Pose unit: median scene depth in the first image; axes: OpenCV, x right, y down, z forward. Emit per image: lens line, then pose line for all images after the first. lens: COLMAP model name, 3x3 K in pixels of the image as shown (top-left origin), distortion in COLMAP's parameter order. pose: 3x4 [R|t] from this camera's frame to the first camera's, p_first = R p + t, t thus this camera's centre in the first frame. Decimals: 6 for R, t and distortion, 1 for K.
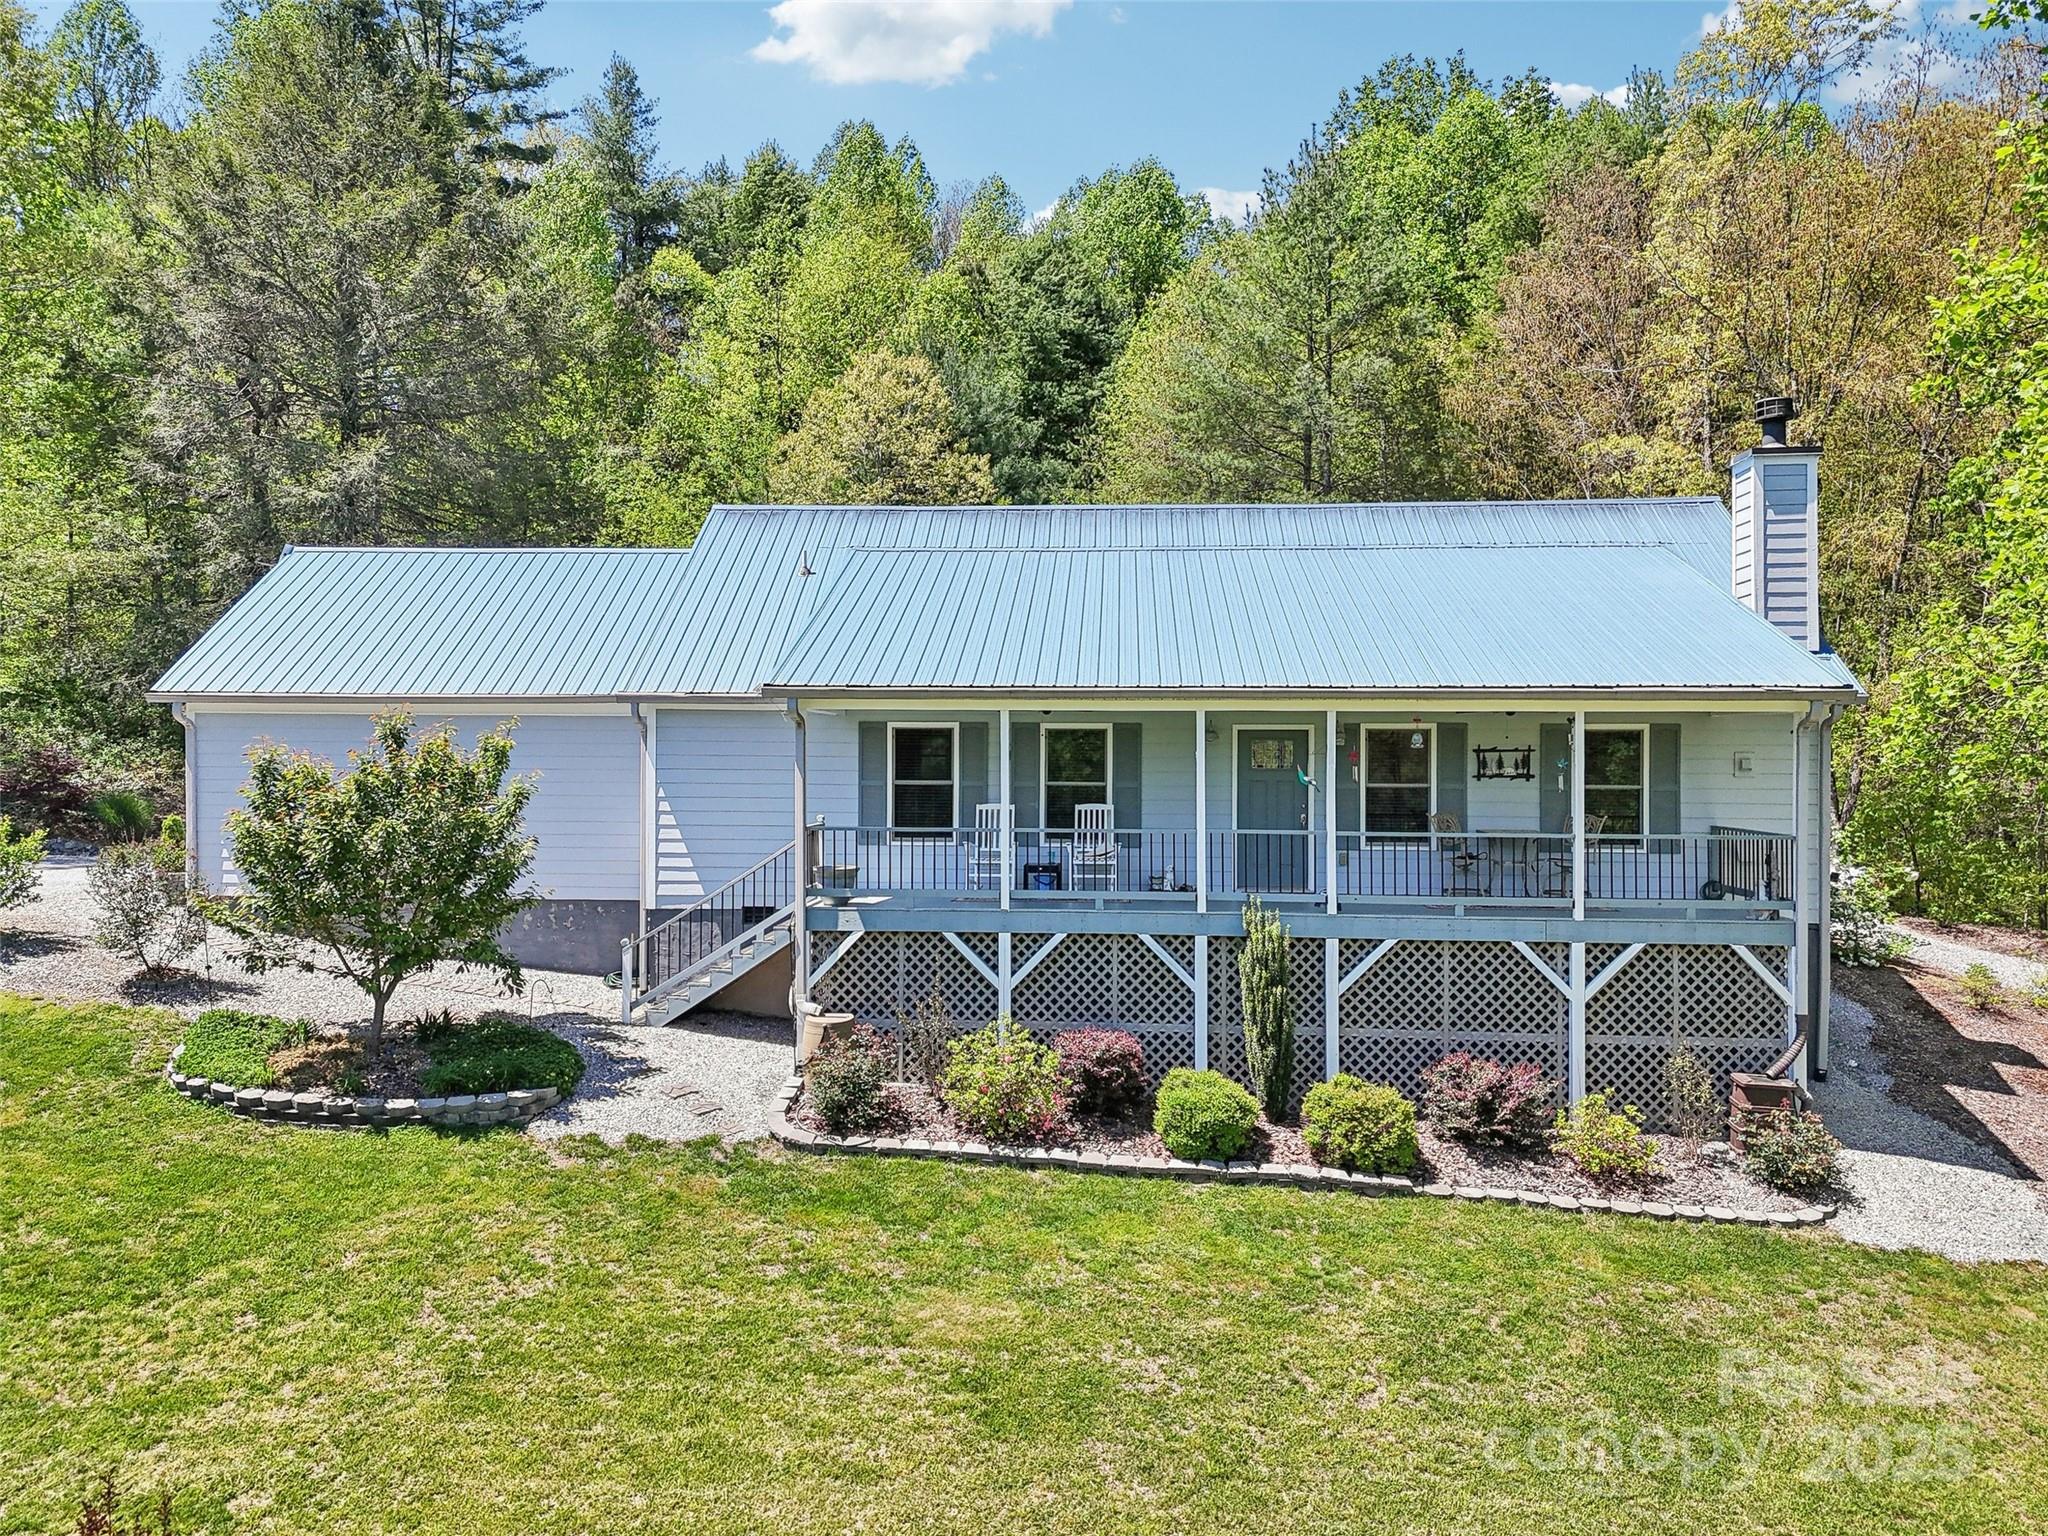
lens RADIAL K [[1482.2, 0, 1024.0], [0, 1482.2, 768.0], [0, 0, 1]] dist [0.076703, -0.075794]
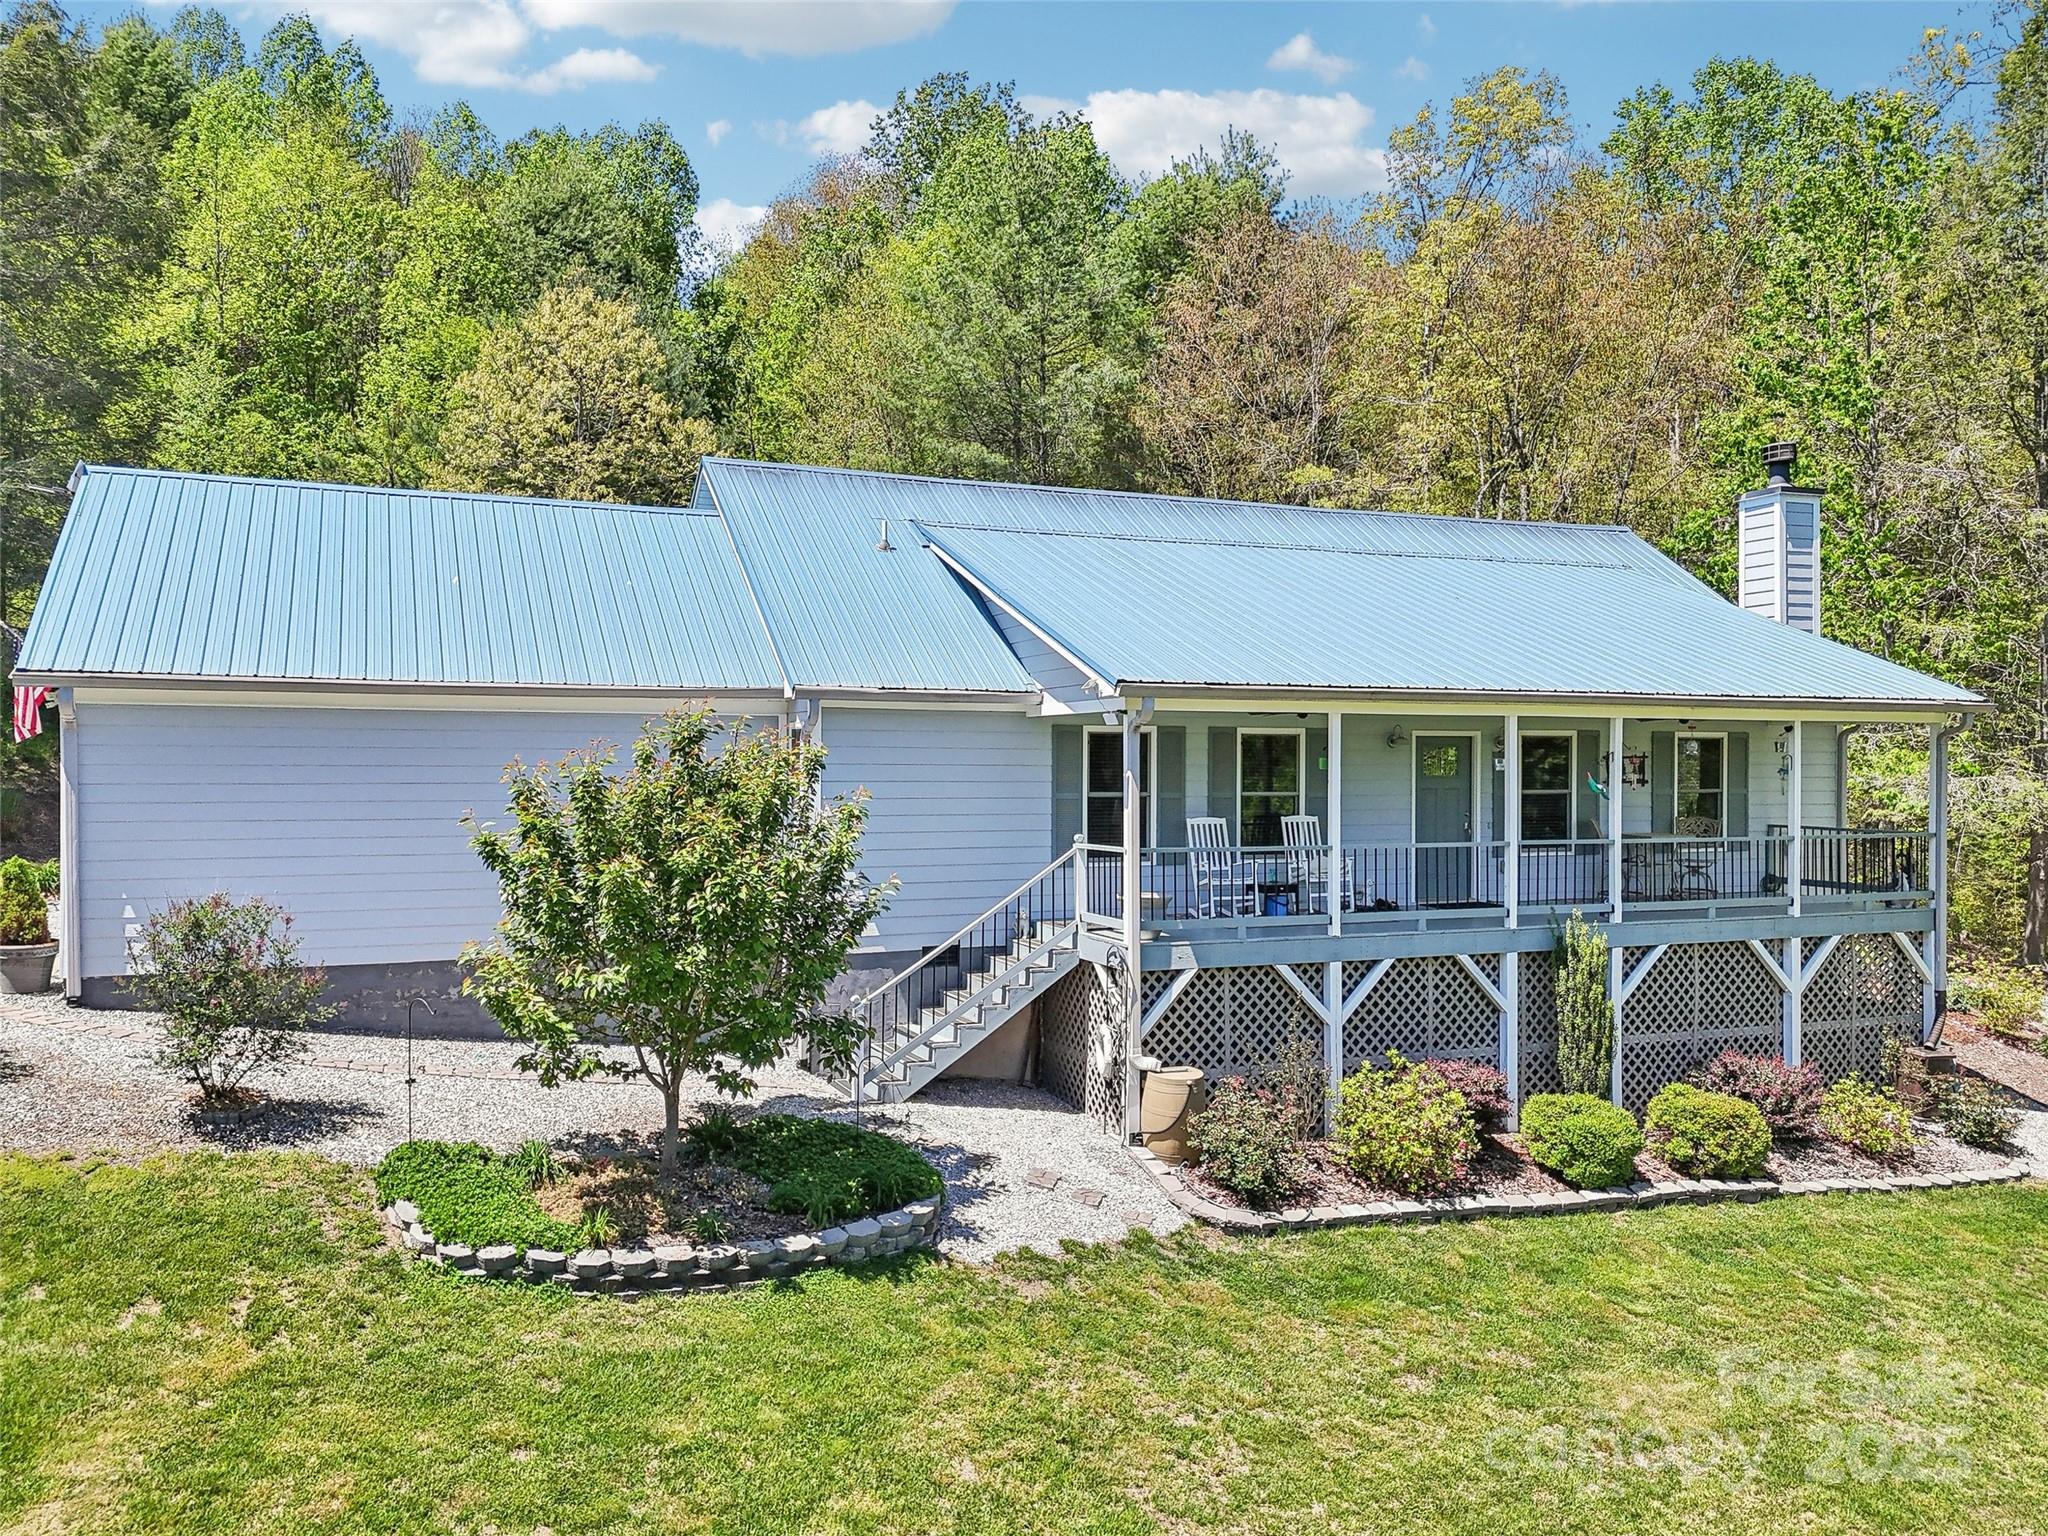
lens RADIAL K [[1499.1, 0, 1024.0], [0, 1499.1, 768.0], [0, 0, 1]] dist [0.034814, -0.007216]
pose [[0.900132, -0.004099, 0.435598, -0.584260], [0.005822, 0.999980, -0.002621, -0.004251], [-0.435578, 0.004895, 0.900138, 0.270010]]
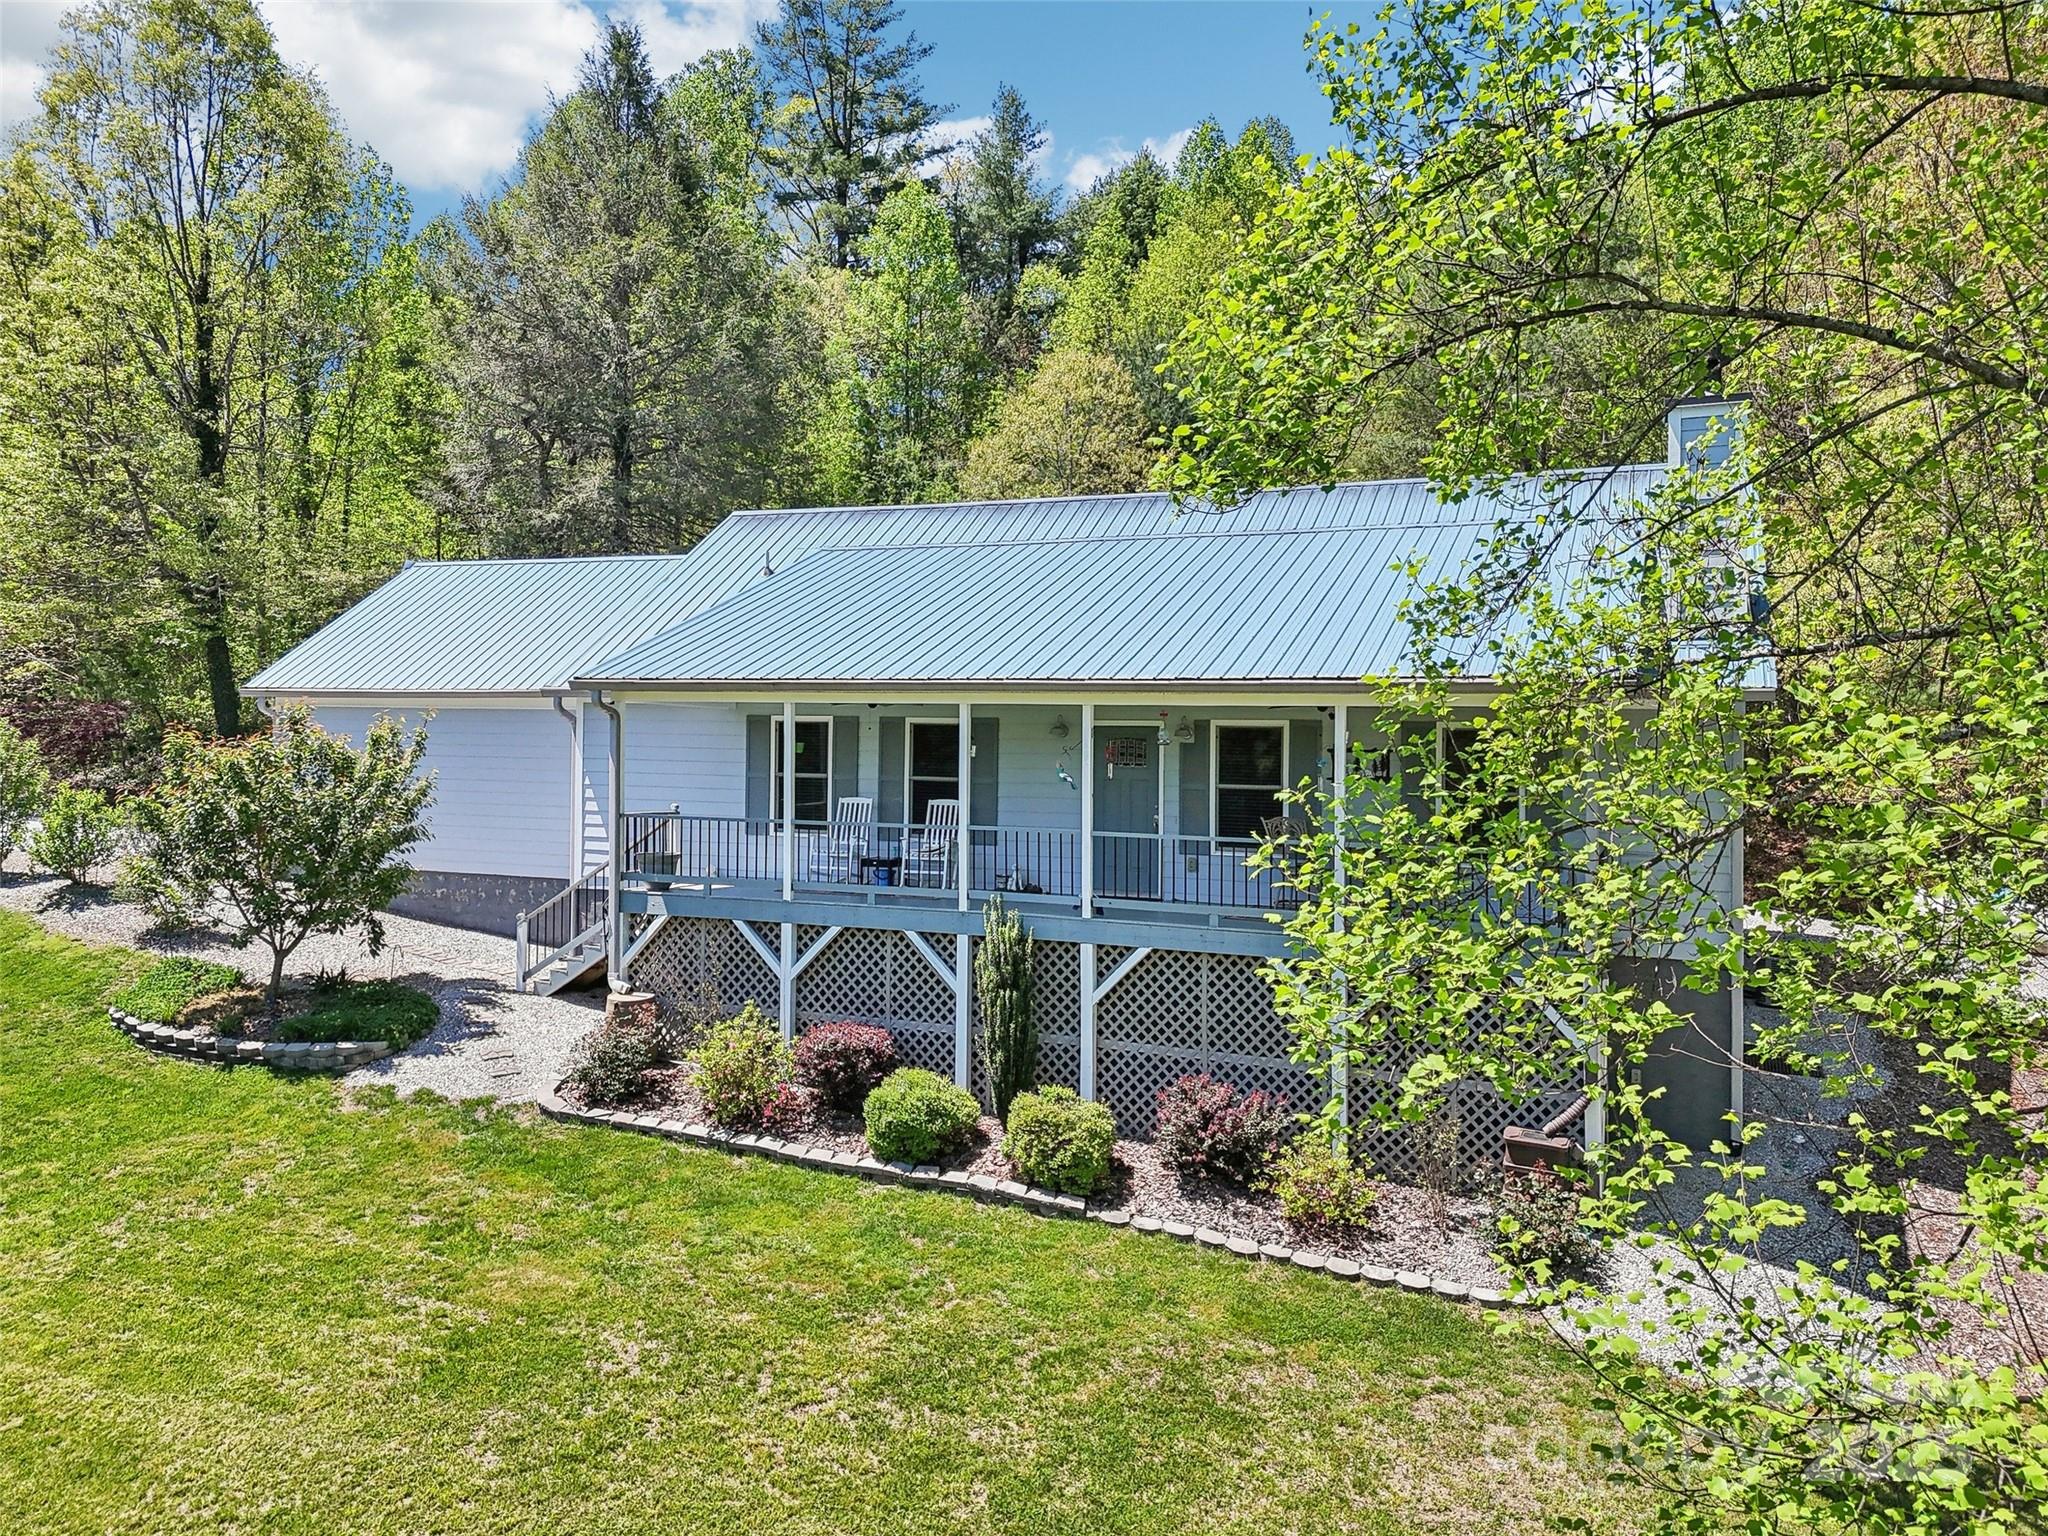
lens RADIAL K [[1517.0, 0, 1026.7], [0, 1517.0, 722.6], [0, 0, 1]] dist [0.045961, -0.004624]
pose [[0.947853, 0.005765, -0.318656, 0.479319], [-0.015859, 0.999451, -0.029092, 0.001818], [0.318313, 0.032629, 0.947424, 0.063045]]
